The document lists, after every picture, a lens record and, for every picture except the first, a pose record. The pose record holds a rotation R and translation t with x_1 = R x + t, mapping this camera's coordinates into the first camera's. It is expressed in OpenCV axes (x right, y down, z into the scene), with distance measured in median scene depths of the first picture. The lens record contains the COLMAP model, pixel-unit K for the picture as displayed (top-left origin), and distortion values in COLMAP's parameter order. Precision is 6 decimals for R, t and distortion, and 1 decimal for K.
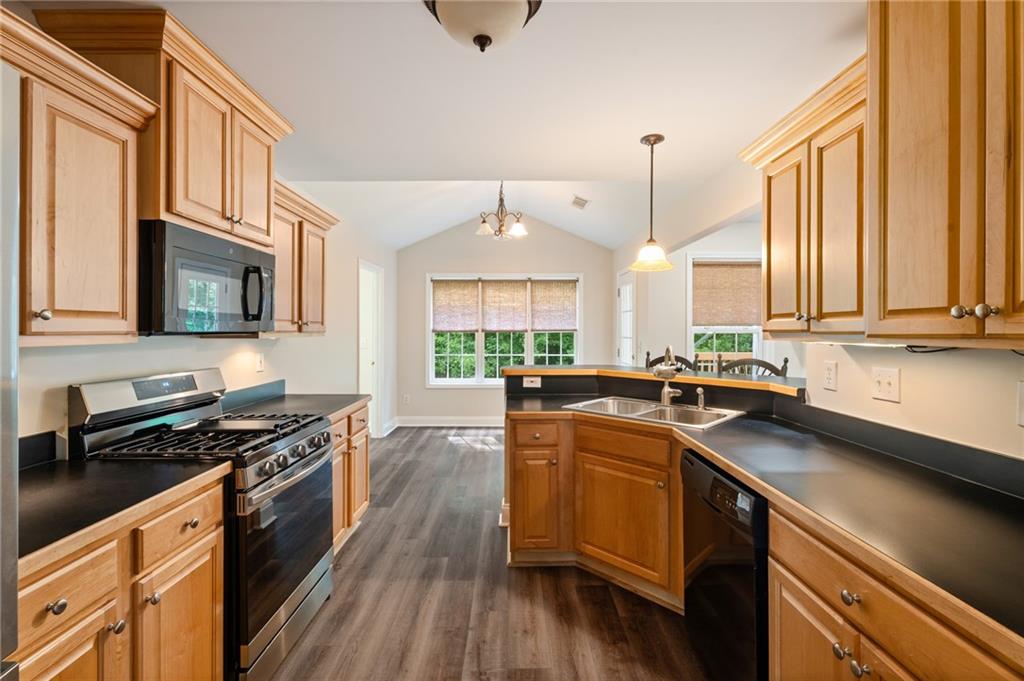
lens RADIAL K [[471.1, 0, 514.4], [0, 471.1, 334.5], [0, 0, 1]] dist [0.001166, 0.000051]
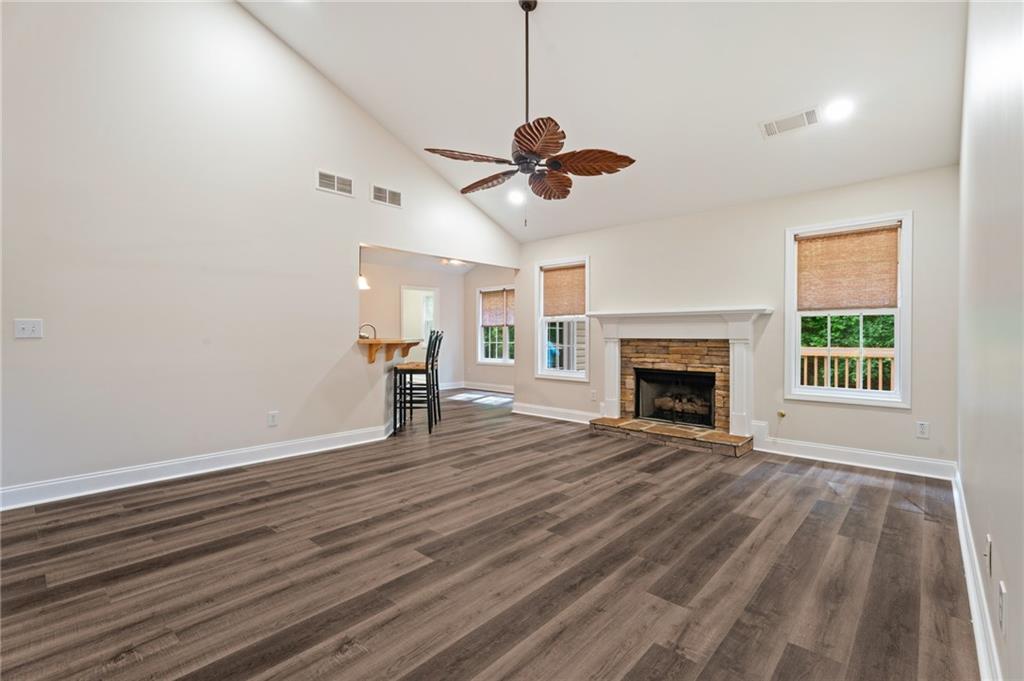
lens RADIAL K [[456.8, 0, 521.1], [0, 456.8, 341.5], [0, 0, 1]] dist [-0.014989, -0.000131]
pose [[0.743893, 0.000250, -0.668299, 0.893991], [0.005873, 0.999959, 0.006912, 0.031601], [0.668273, -0.009067, 0.743861, -0.002752]]
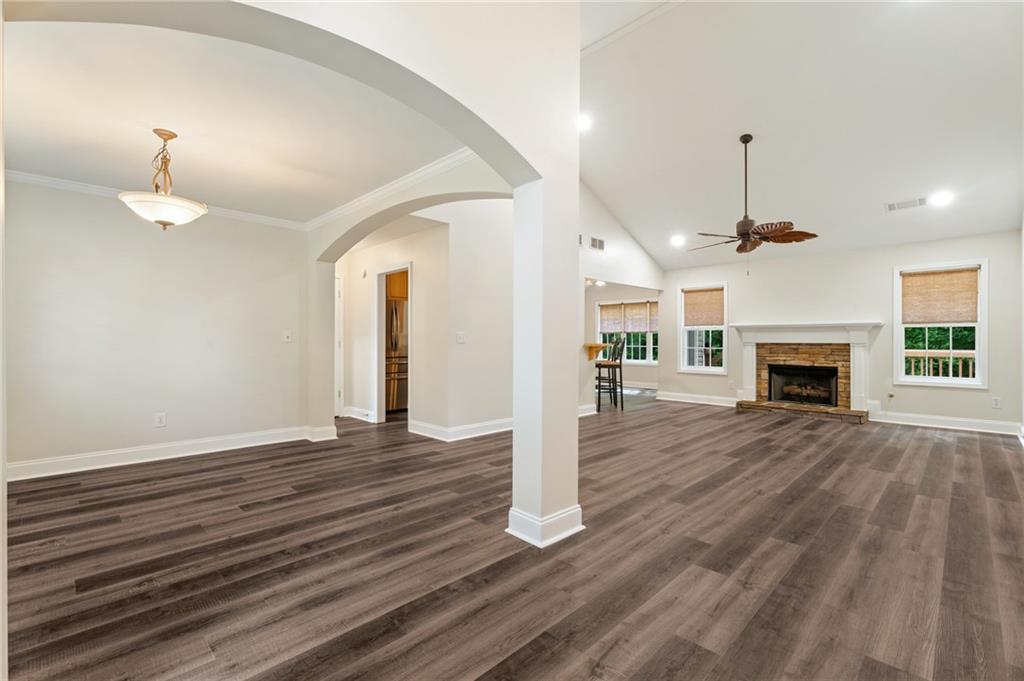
lens RADIAL K [[456.8, 0, 508.7], [0, 456.8, 342.6], [0, 0, 1]] dist [-0.014989, -0.000131]
pose [[0.699104, -0.004513, -0.715005, 0.851958], [0.005613, 0.999984, -0.000824, 0.029516], [0.714998, -0.003437, 0.699119, -0.503809]]
